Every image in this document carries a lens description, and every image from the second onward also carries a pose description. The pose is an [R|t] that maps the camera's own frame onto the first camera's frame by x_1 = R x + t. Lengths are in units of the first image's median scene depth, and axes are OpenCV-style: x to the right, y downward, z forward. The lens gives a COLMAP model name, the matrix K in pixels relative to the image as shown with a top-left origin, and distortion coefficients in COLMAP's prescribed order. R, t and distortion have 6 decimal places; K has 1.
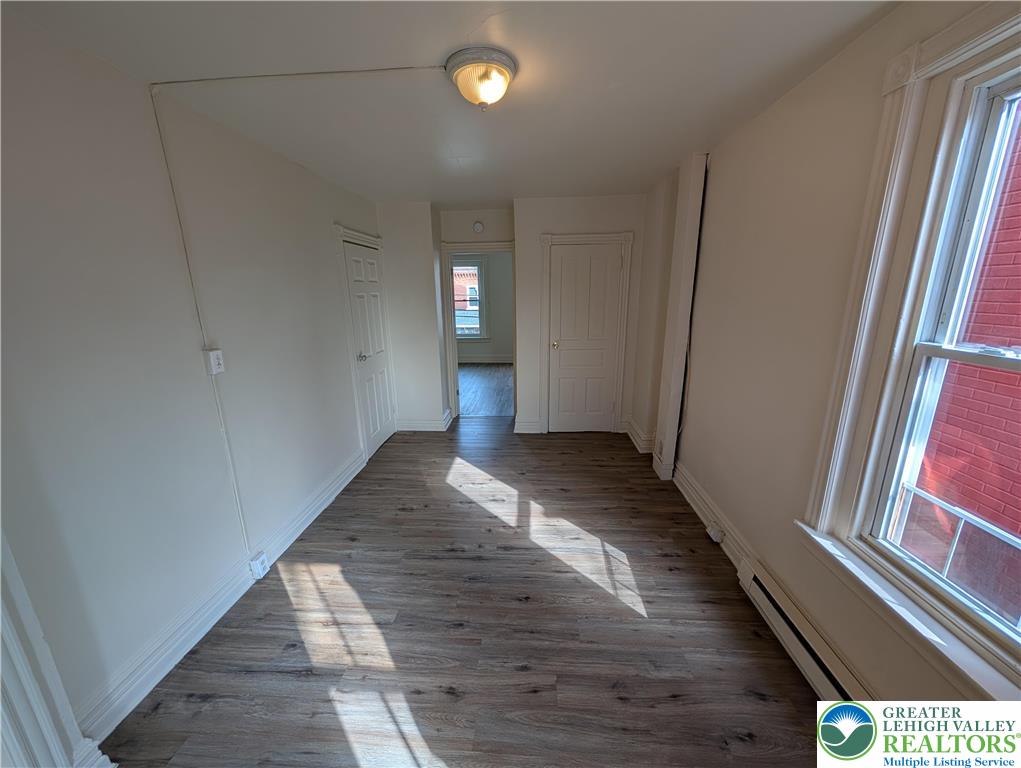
lens RADIAL K [[384.2, 0, 509.4], [0, 384.2, 385.6], [0, 0, 1]] dist [0.000906, 0.000178]
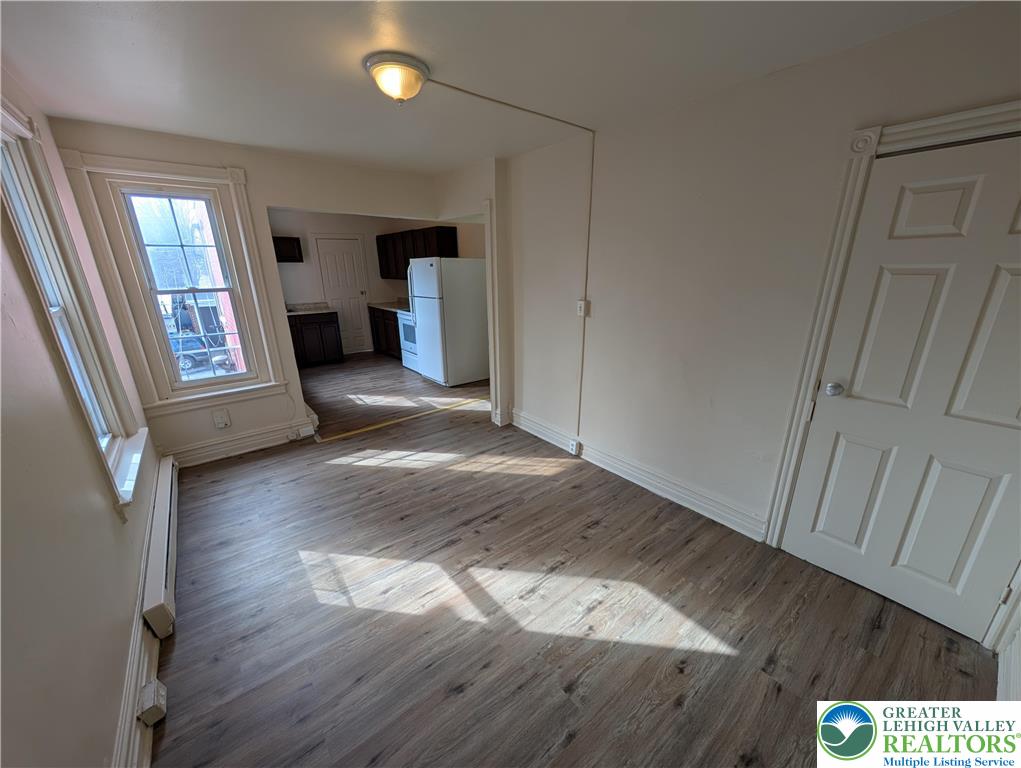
lens RADIAL K [[384.2, 0, 511.8], [0, 384.2, 386.6], [0, 0, 1]] dist [0.000906, 0.000178]
pose [[-0.734255, 0.224959, -0.640517, 0.404444], [-0.146676, 0.868646, 0.473223, -0.379681], [0.662839, 0.441415, -0.604812, 1.500612]]
